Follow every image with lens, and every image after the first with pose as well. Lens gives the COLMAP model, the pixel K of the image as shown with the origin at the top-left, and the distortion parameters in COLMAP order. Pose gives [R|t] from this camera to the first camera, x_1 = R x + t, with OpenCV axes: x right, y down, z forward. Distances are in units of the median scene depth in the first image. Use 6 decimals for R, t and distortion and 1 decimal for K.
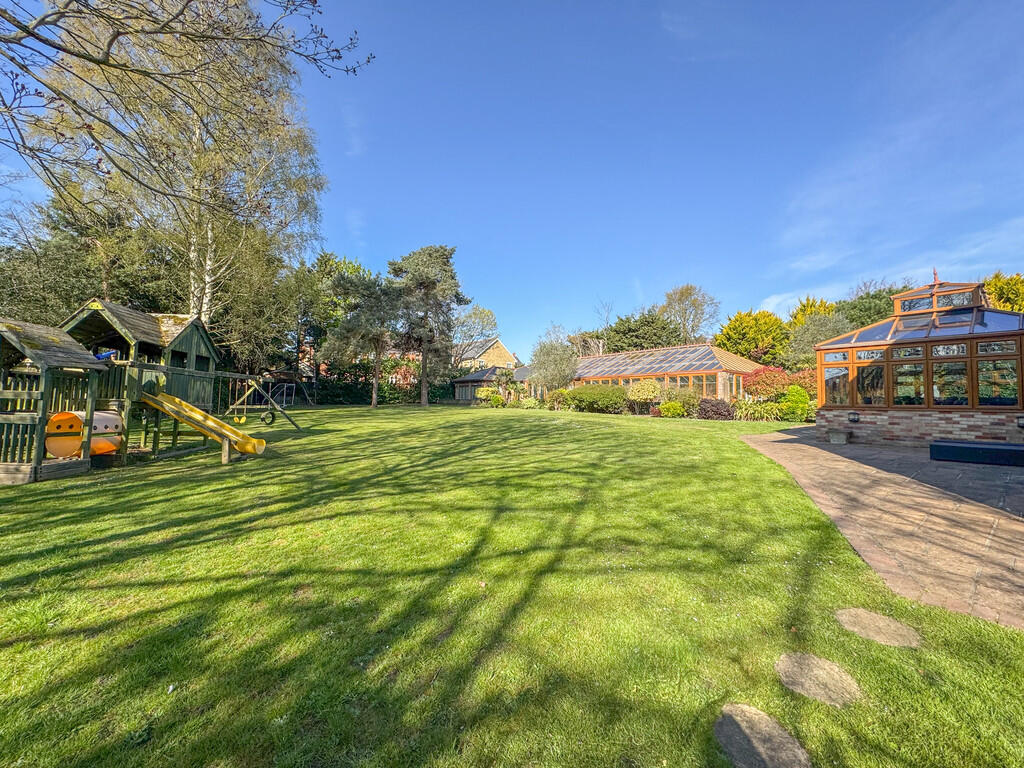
lens RADIAL K [[419.3, 0, 512.0], [0, 419.3, 384.0], [0, 0, 1]] dist [0.041789, 0.000011]
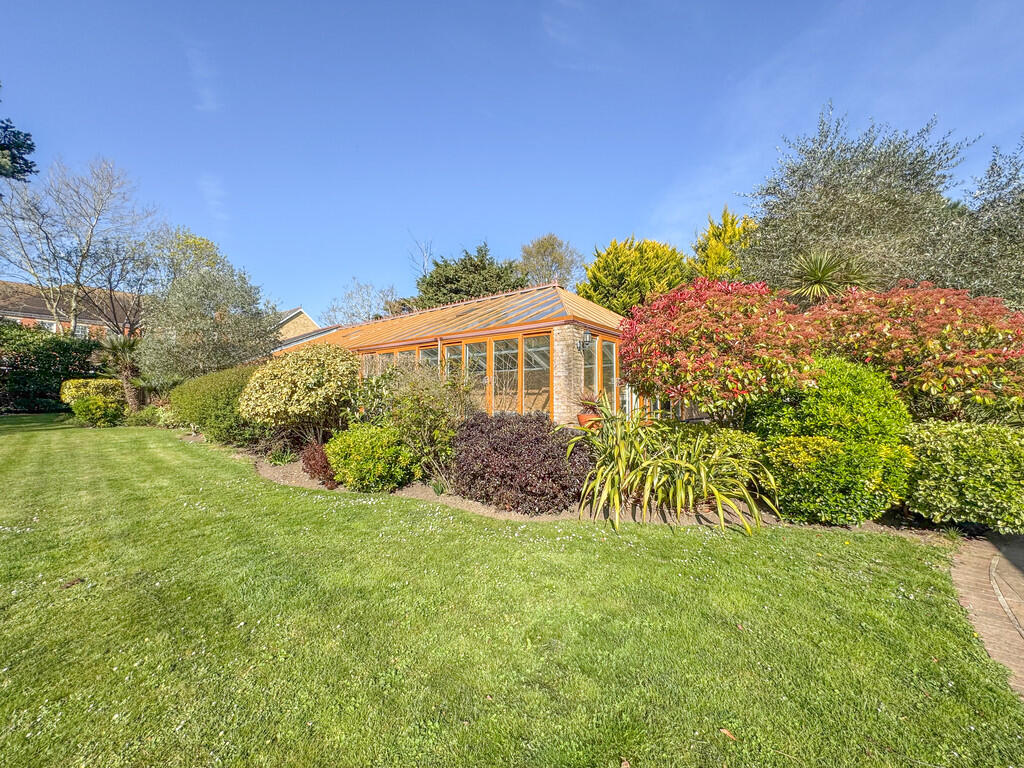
lens RADIAL K [[416.2, 0, 512.0], [0, 416.2, 384.0], [0, 0, 1]] dist [-0.000551, -0.000027]
pose [[0.969604, -0.004689, 0.244636, 0.276531], [0.001090, 0.999889, 0.014843, 0.009277], [-0.244679, -0.014125, 0.969501, 0.509777]]
